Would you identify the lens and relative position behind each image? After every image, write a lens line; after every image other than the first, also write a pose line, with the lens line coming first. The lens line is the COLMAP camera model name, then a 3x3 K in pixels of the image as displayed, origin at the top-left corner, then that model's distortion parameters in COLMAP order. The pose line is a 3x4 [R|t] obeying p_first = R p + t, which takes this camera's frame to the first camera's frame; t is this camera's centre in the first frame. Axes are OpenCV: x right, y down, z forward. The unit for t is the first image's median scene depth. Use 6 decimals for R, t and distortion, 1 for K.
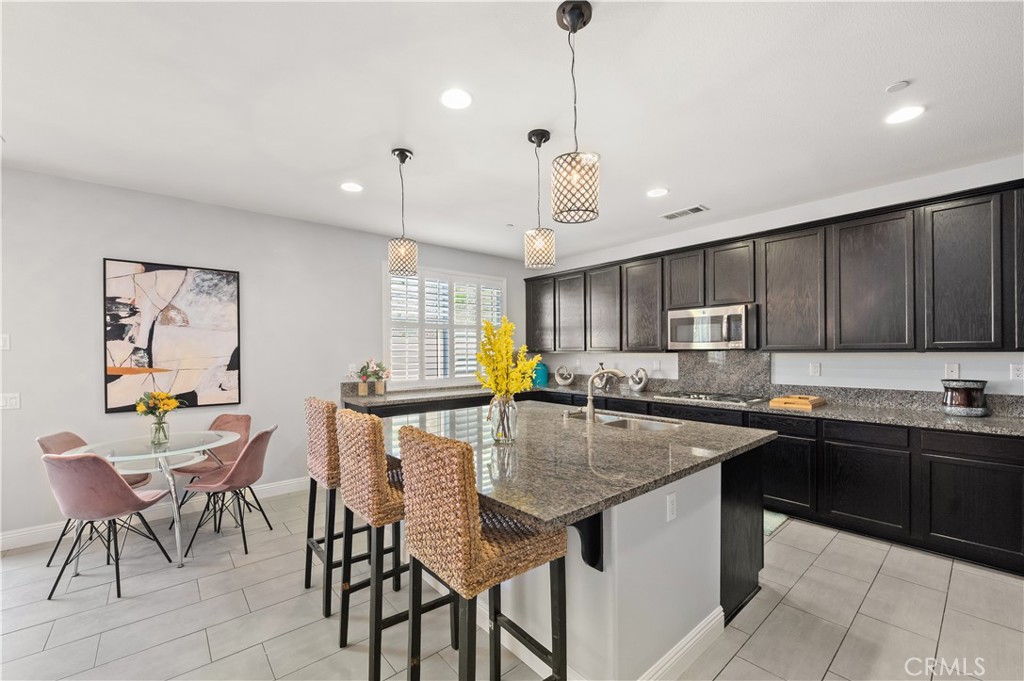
lens RADIAL K [[411.4, 0, 502.9], [0, 411.4, 353.4], [0, 0, 1]] dist [-0.008476, -0.001067]
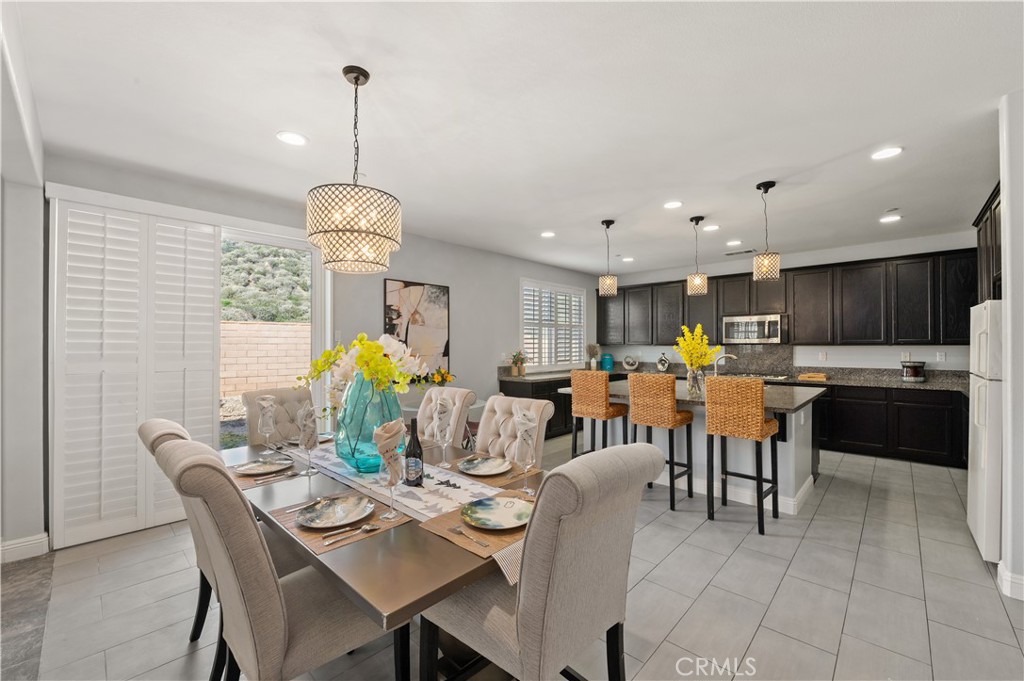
lens RADIAL K [[411.4, 0, 504.5], [0, 411.4, 342.4], [0, 0, 1]] dist [-0.008476, -0.001067]
pose [[0.994275, 0.004621, 0.106753, -0.617156], [-0.003503, 0.999937, -0.010666, 0.006510], [-0.106795, 0.010231, 0.994228, -0.427812]]
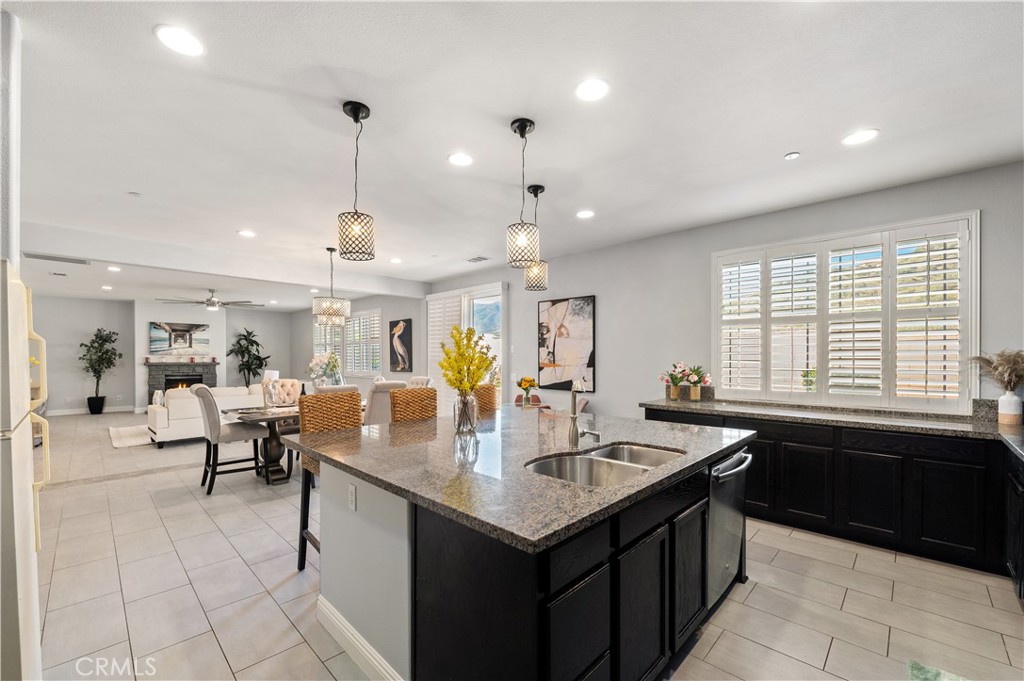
lens RADIAL K [[411.4, 0, 511.3], [0, 411.4, 357.0], [0, 0, 1]] dist [-0.008476, -0.001067]
pose [[0.108791, 0.009591, -0.994018, 0.700340], [-0.004739, 0.999947, 0.009130, -0.005773], [0.994053, 0.003717, 0.108831, 0.591662]]
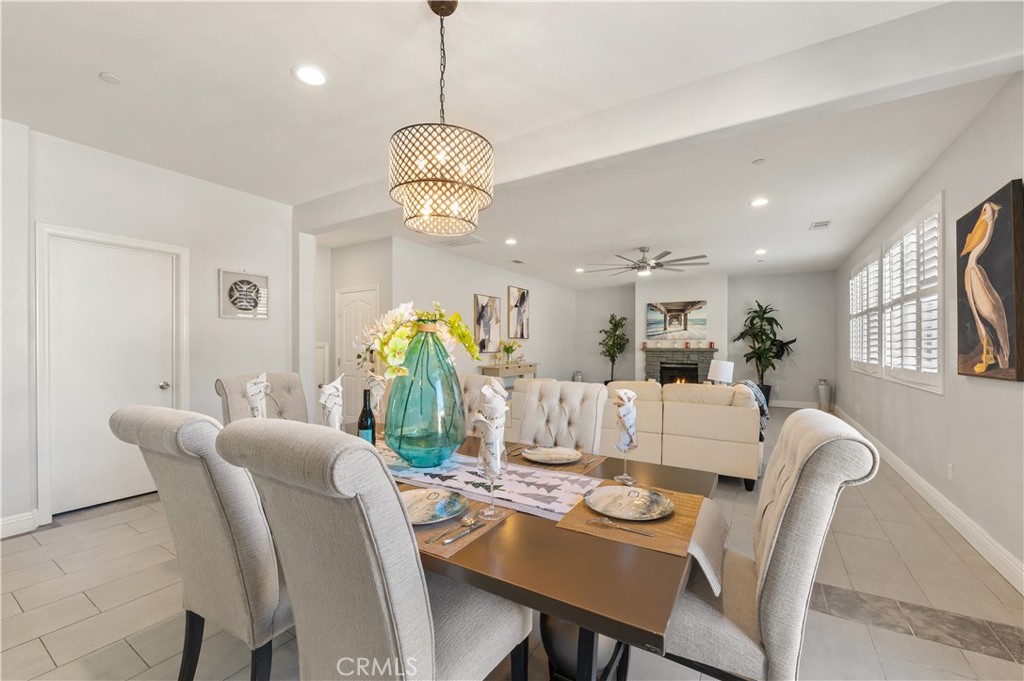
lens RADIAL K [[411.4, 0, 501.3], [0, 411.4, 350.1], [0, 0, 1]] dist [-0.008476, -0.001067]
pose [[-0.954574, 0.009649, -0.297819, -0.657582], [0.005772, 0.999887, 0.013895, 0.040890], [0.297920, 0.011545, -0.954521, 0.626185]]
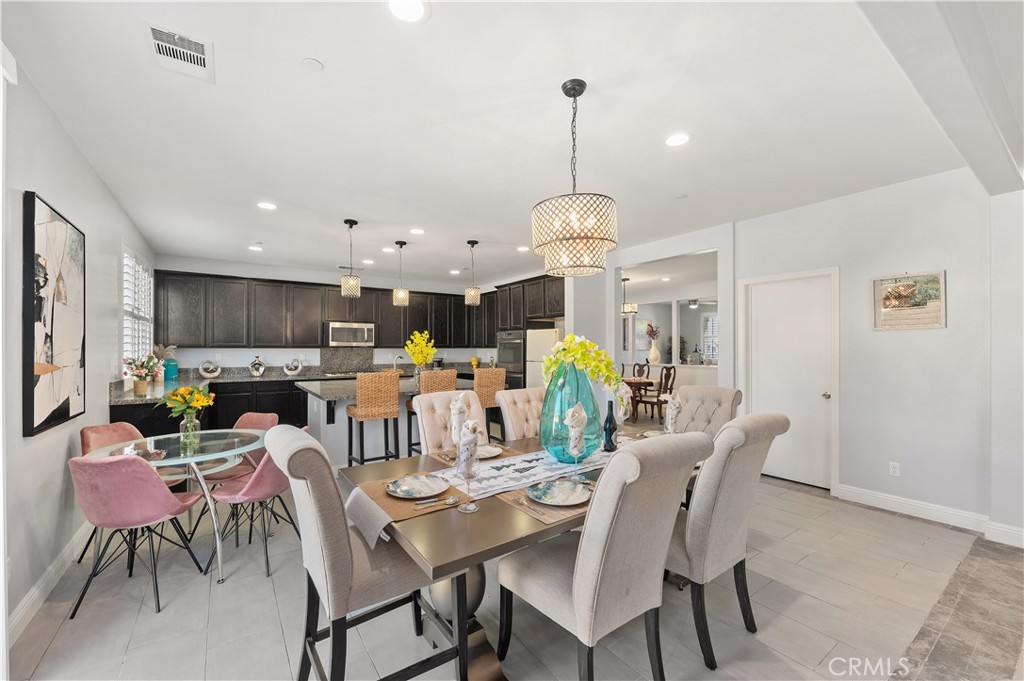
lens RADIAL K [[411.4, 0, 514.7], [0, 411.4, 345.0], [0, 0, 1]] dist [-0.008476, -0.001067]
pose [[0.083157, 0.014380, 0.996433, -1.334401], [0.004413, 0.999881, -0.014798, 0.015341], [-0.996527, 0.005628, 0.083084, 0.175235]]
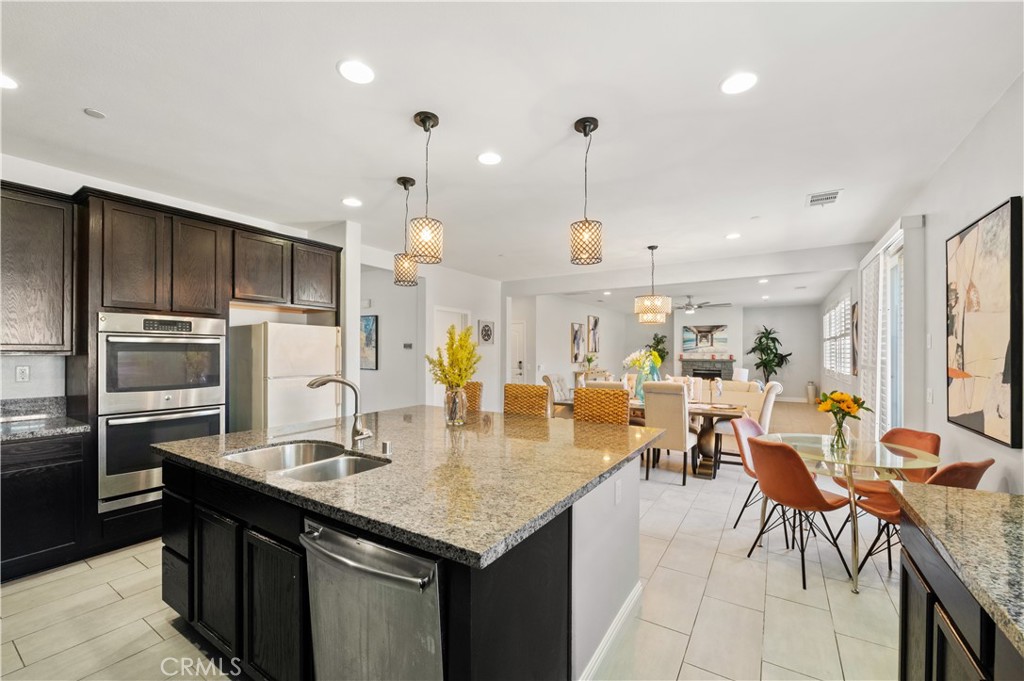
lens RADIAL K [[411.4, 0, 505.9], [0, 411.4, 351.5], [0, 0, 1]] dist [-0.008476, -0.001067]
pose [[-0.957780, 0.005090, -0.287458, 0.137146], [0.004886, 0.999987, 0.001426, -0.004838], [0.287462, -0.000039, -0.957792, 1.343554]]
